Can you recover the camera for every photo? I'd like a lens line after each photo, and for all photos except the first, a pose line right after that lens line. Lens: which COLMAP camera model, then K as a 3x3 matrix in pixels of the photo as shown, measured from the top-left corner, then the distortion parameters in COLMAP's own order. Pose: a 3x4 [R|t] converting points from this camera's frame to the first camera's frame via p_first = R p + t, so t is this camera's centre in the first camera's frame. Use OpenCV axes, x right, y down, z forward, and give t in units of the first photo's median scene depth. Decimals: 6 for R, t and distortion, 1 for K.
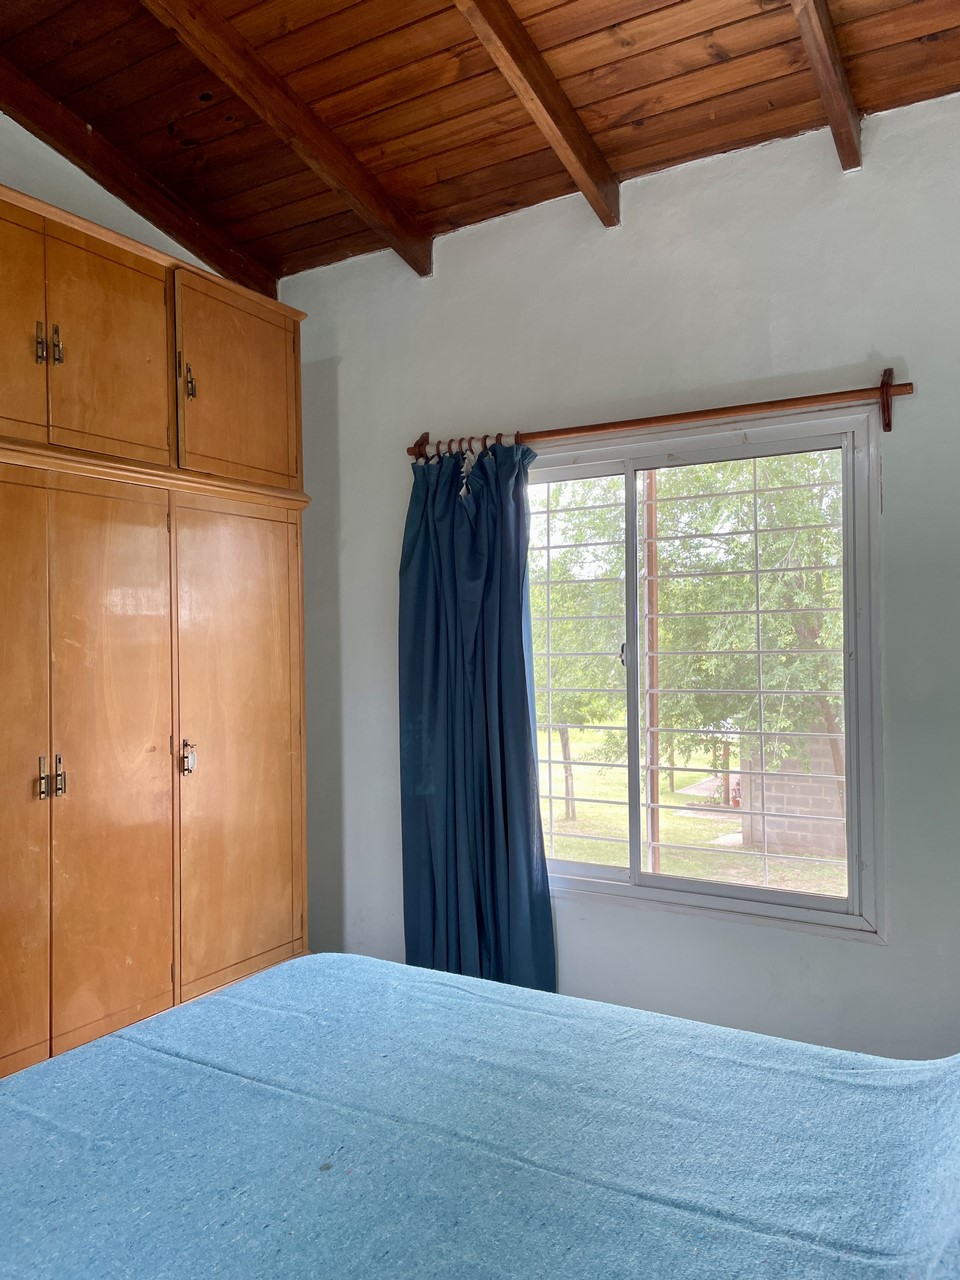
lens RADIAL K [[981.4, 0, 482.7], [0, 981.4, 632.9], [0, 0, 1]] dist [0.086133, -0.122252]
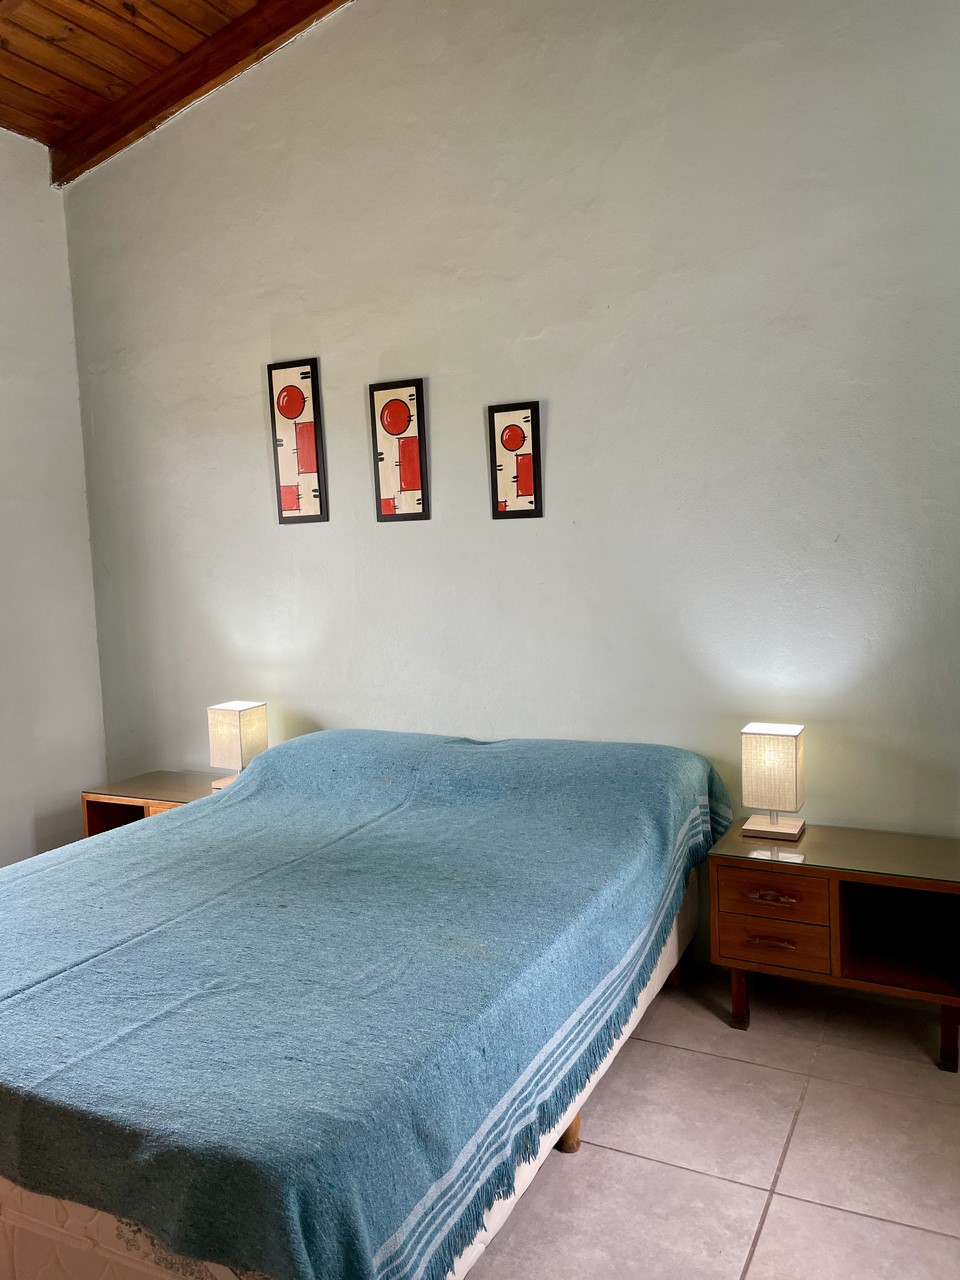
lens RADIAL K [[981.4, 0, 482.7], [0, 981.4, 632.9], [0, 0, 1]] dist [0.086133, -0.122252]
pose [[-0.076536, -0.068643, 0.994701, -1.320728], [0.034685, 0.996840, 0.071459, 0.065631], [-0.996463, 0.039970, -0.073914, 0.712672]]
